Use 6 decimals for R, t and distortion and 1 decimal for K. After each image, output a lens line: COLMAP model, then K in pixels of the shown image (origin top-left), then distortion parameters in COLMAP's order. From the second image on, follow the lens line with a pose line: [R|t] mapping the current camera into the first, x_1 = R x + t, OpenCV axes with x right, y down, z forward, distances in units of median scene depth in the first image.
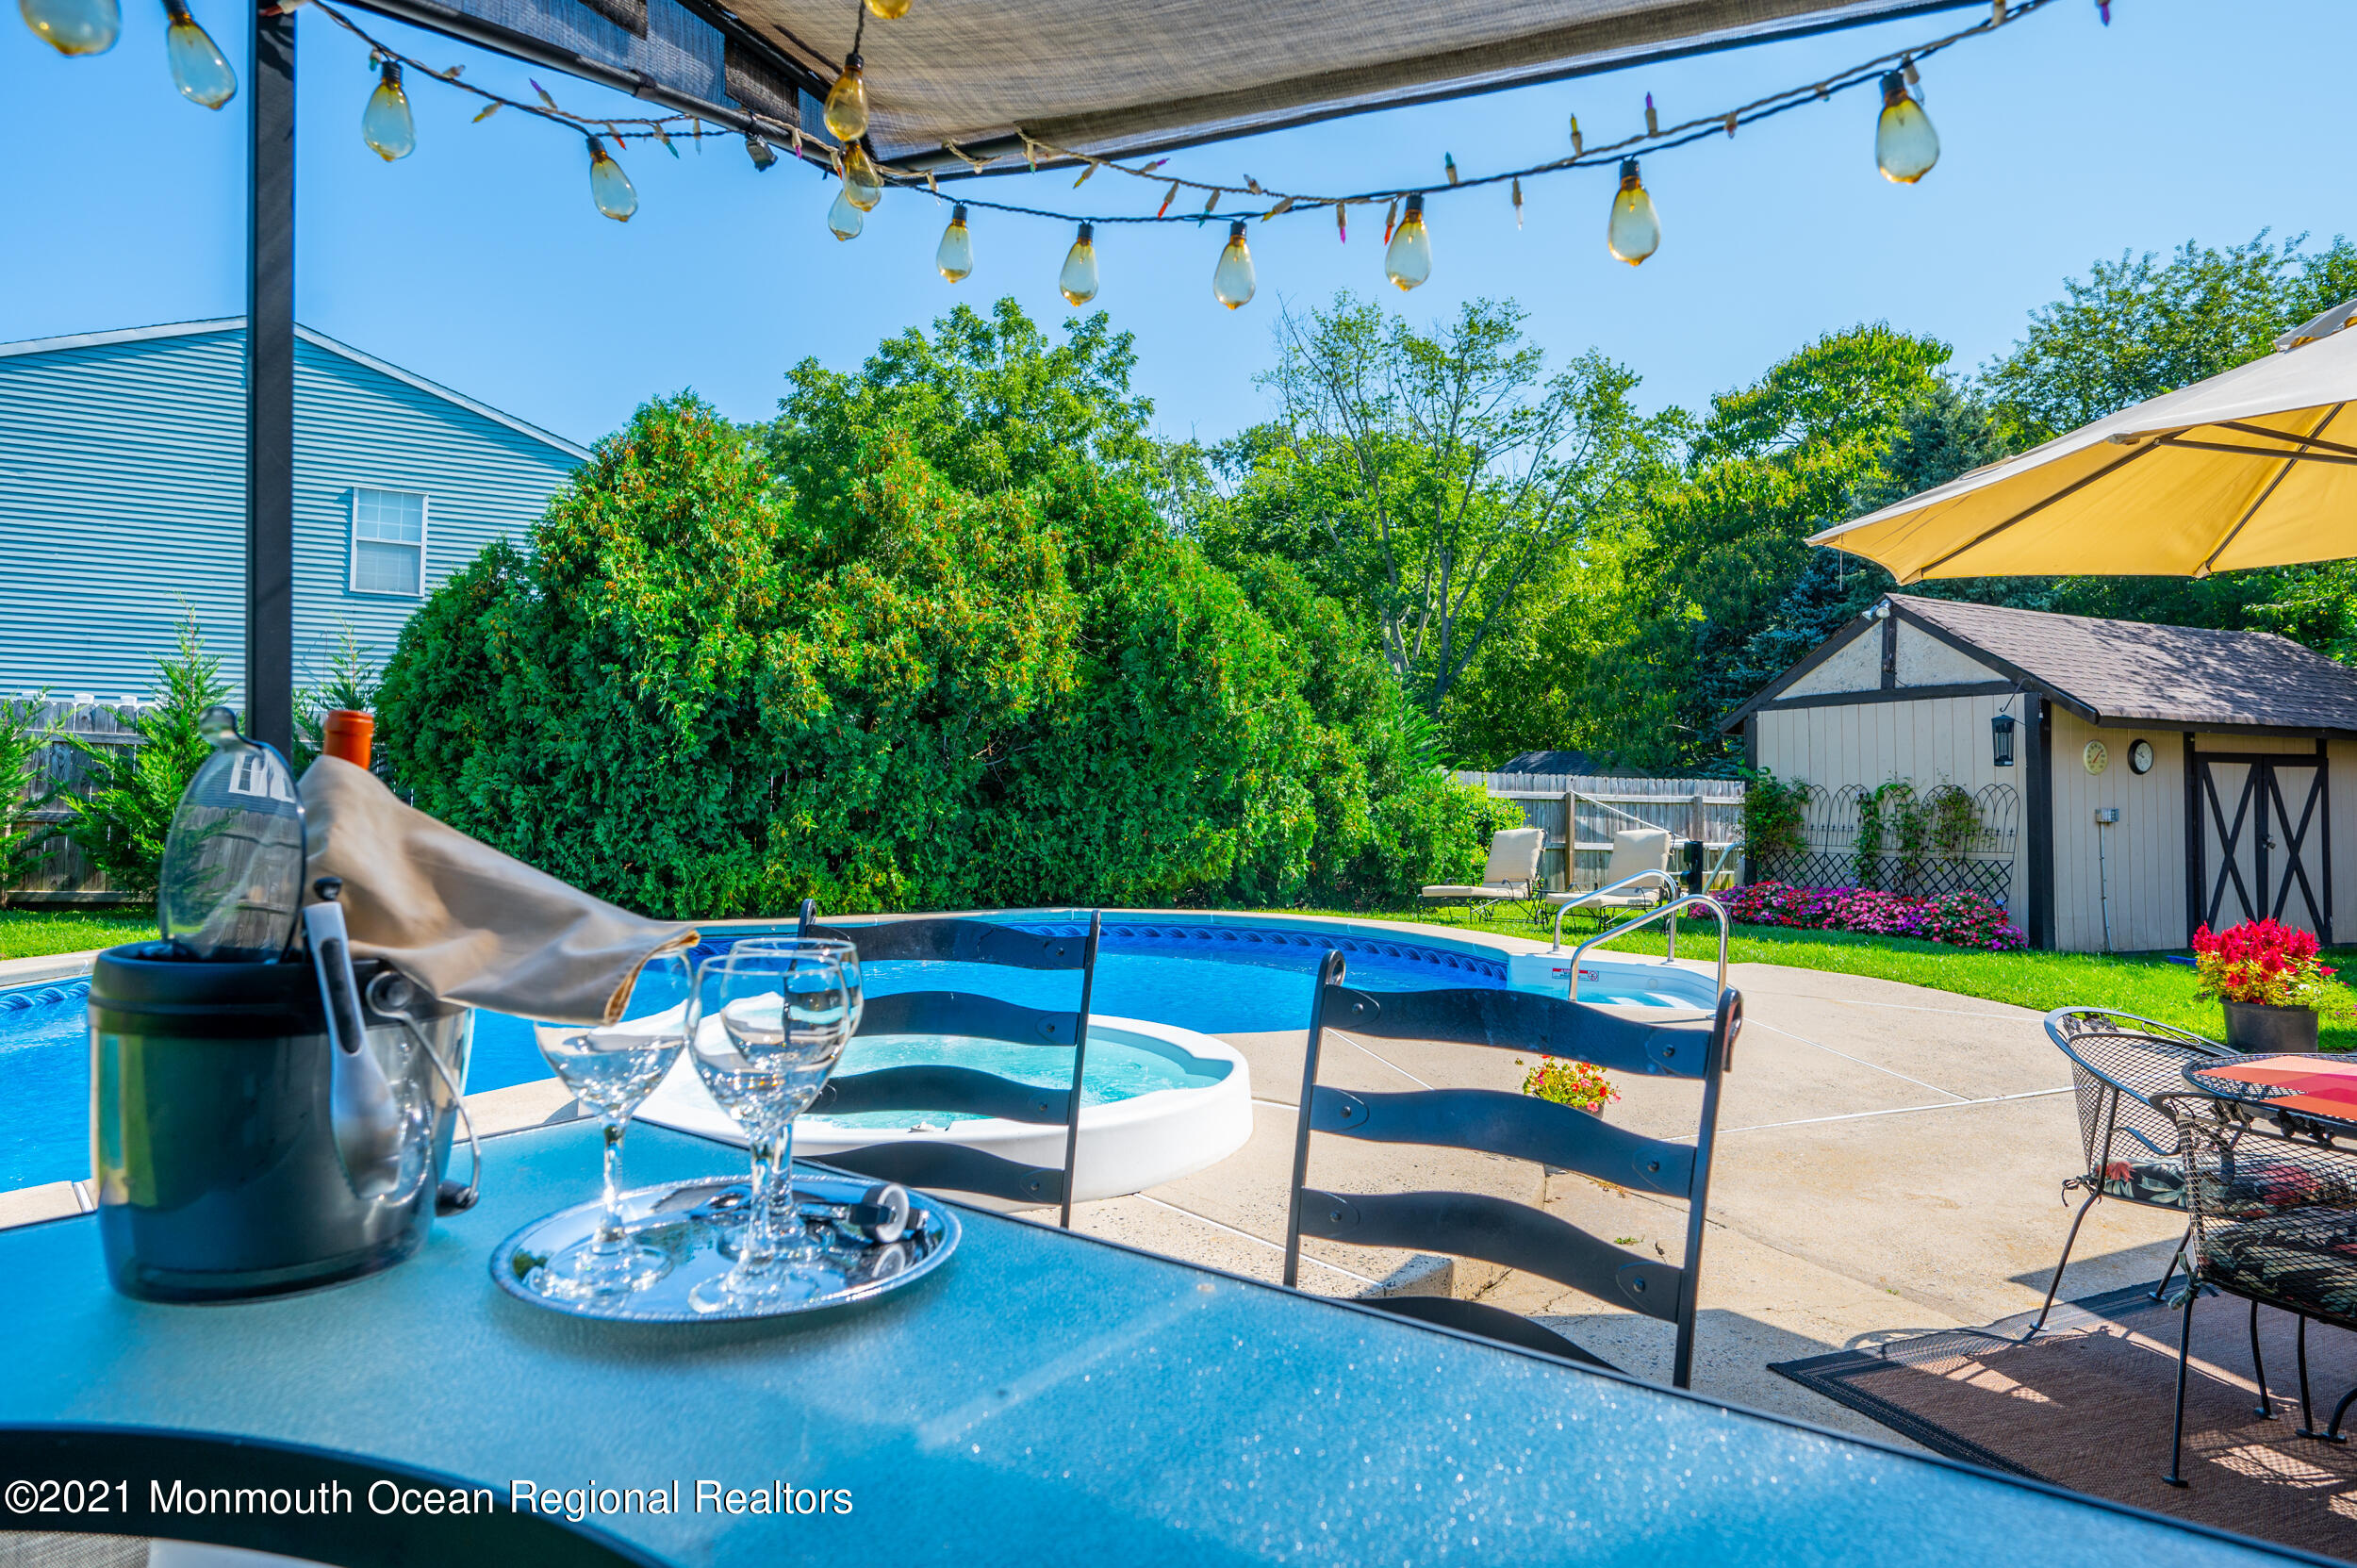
lens RADIAL K [[1291.7, 0, 1180.4], [0, 1291.7, 768.5], [0, 0, 1]] dist [0.002607, -0.000210]
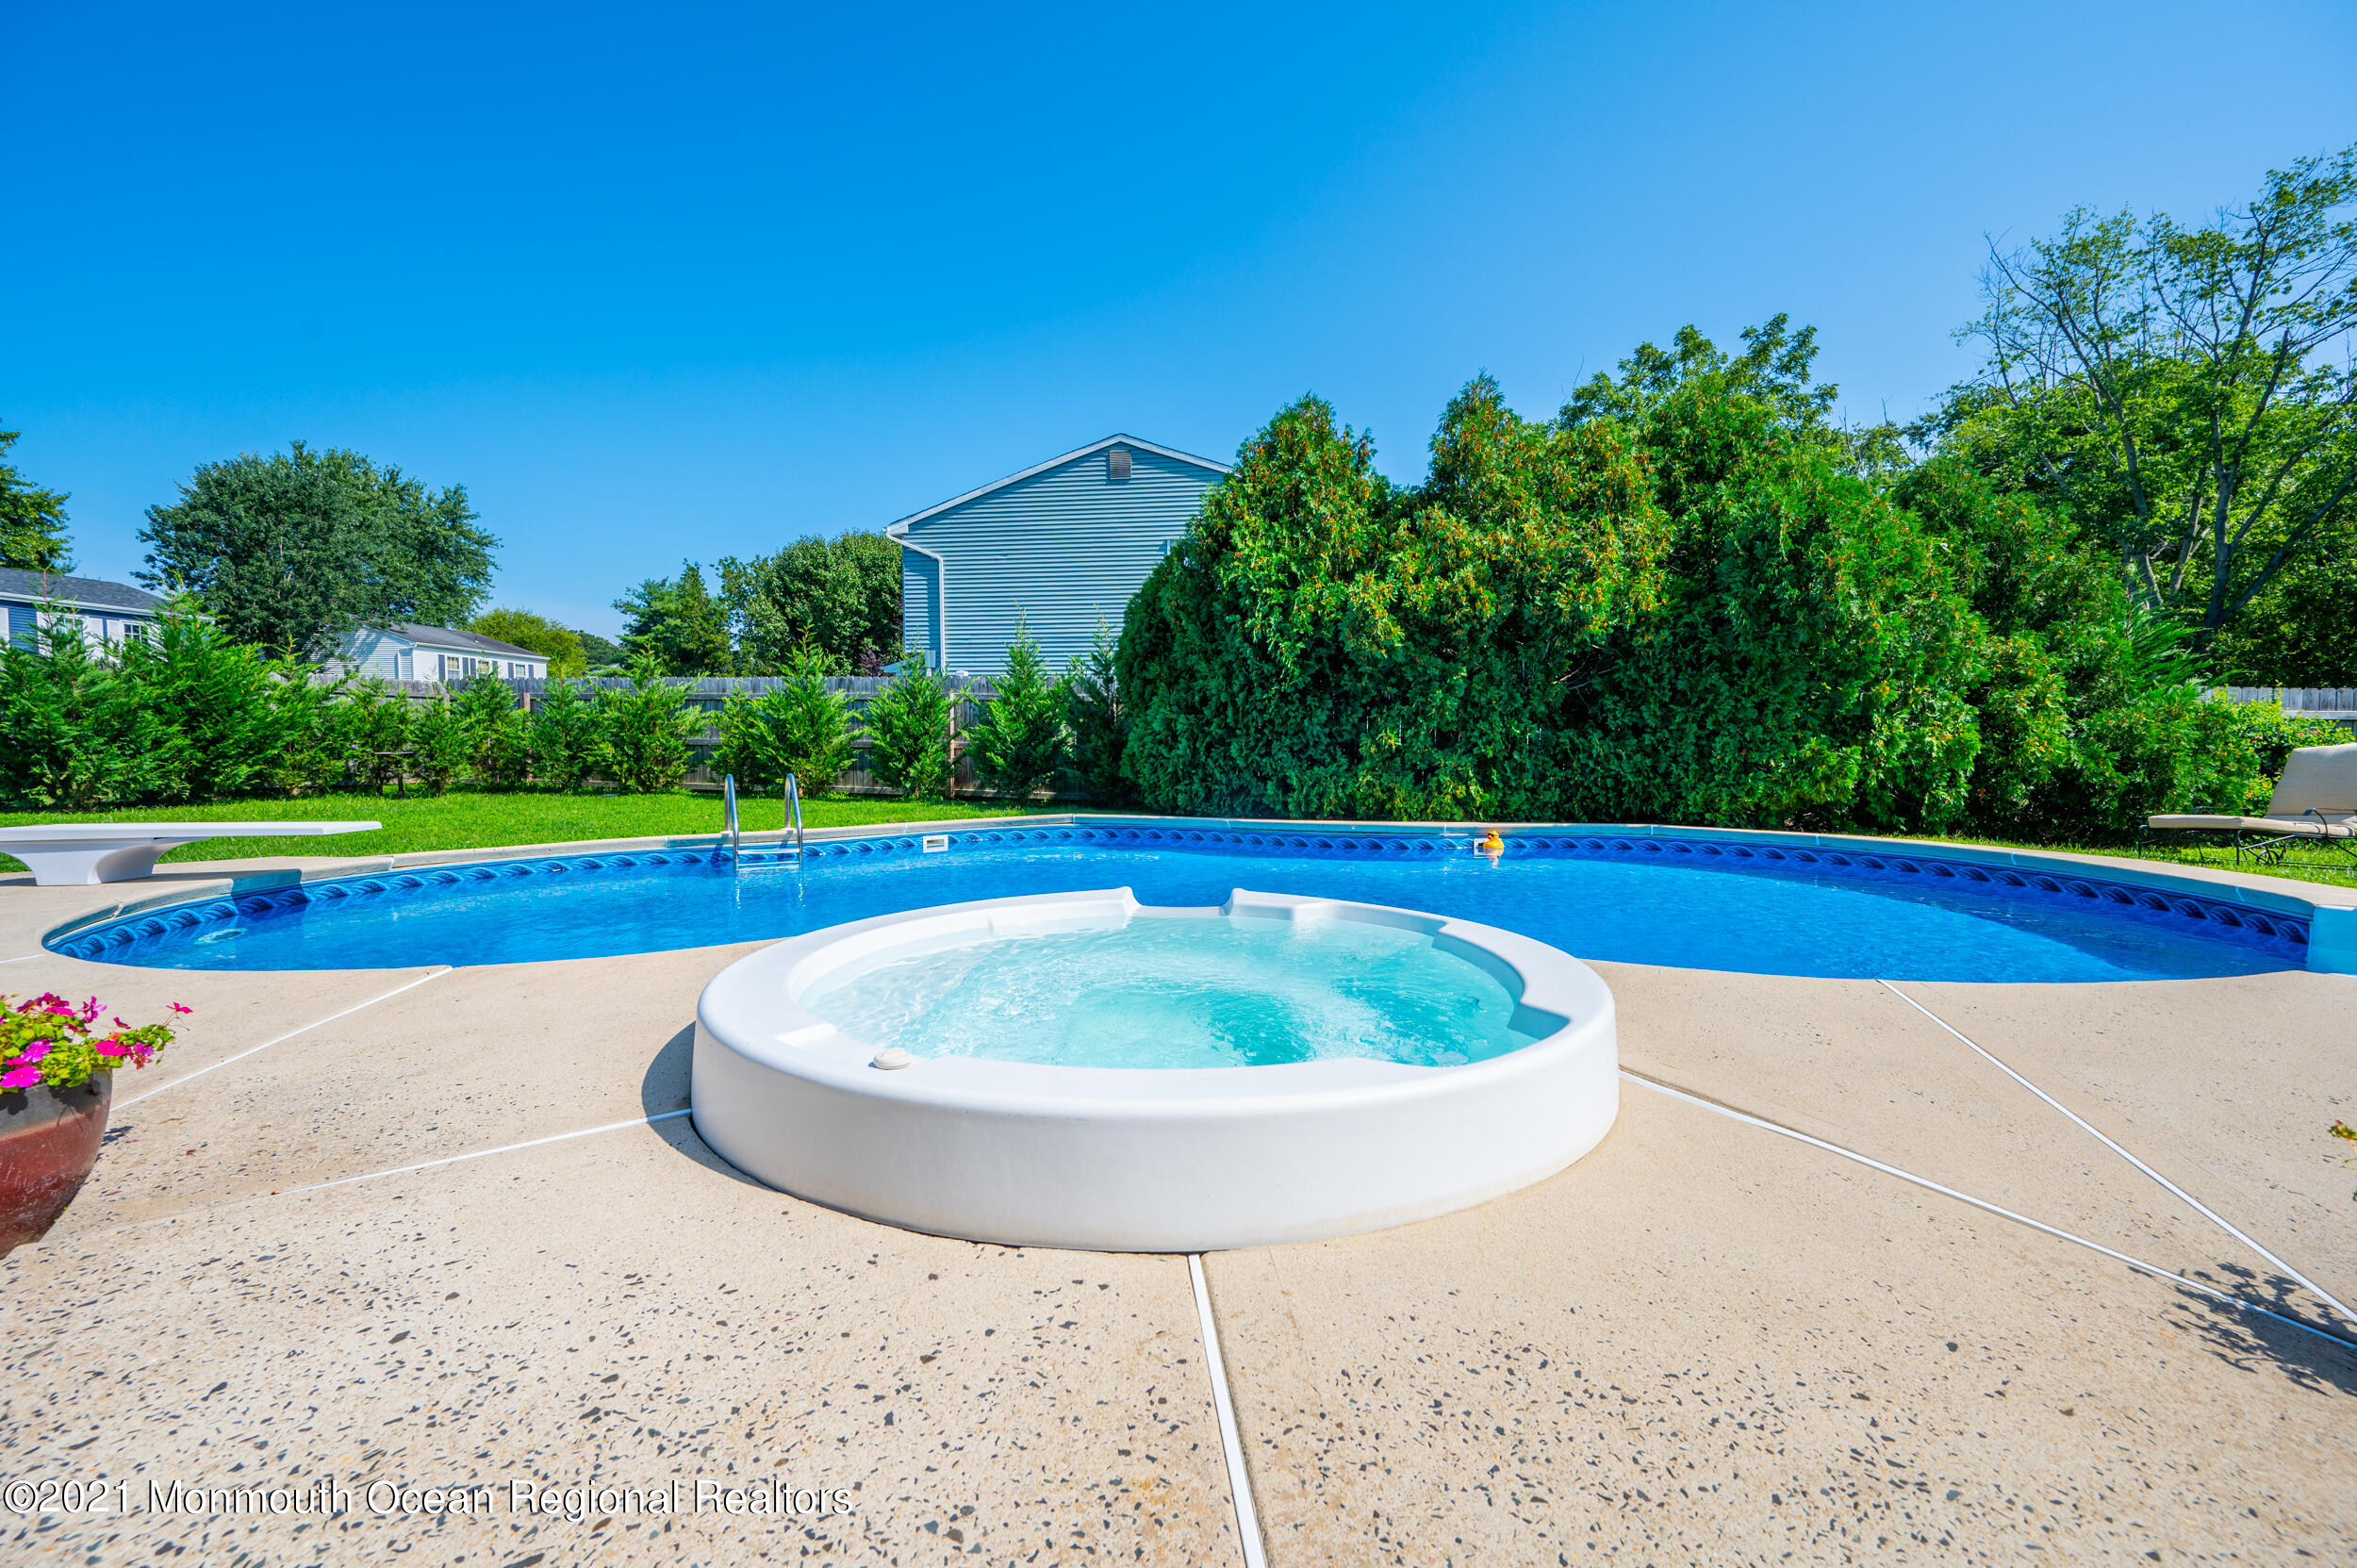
lens RADIAL K [[921.7, 0, 1174.2], [0, 921.7, 790.5], [0, 0, 1]] dist [-0.001181, 0.001190]
pose [[0.799736, 0.016208, -0.600133, 0.043439], [0.021797, 0.998193, 0.056005, 0.028632], [0.599956, -0.057871, 0.797937, 0.170148]]
